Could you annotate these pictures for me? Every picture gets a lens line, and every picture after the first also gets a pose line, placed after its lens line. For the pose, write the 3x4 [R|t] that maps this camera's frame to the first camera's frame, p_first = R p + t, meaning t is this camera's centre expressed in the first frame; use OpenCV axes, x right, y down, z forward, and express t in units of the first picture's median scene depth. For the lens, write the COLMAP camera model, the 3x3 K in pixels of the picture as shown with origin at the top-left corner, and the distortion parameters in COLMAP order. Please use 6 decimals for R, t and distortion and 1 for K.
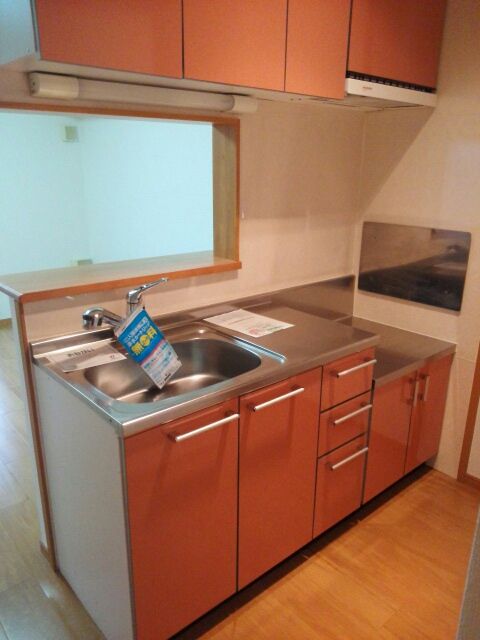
lens RADIAL K [[517.5, 0, 240.0], [0, 517.5, 320.0], [0, 0, 1]] dist [-0.084605, -0.000648]
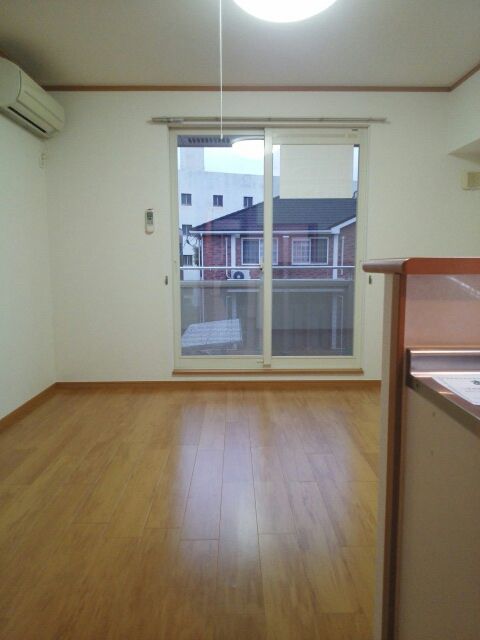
lens RADIAL K [[493.3, 0, 240.0], [0, 493.3, 320.0], [0, 0, 1]] dist [0.000297, 0.000132]
pose [[0.754711, 0.065643, -0.652765, -0.186064], [-0.183809, 0.976290, -0.114338, 0.111423], [0.629782, 0.206276, 0.748882, 0.438280]]
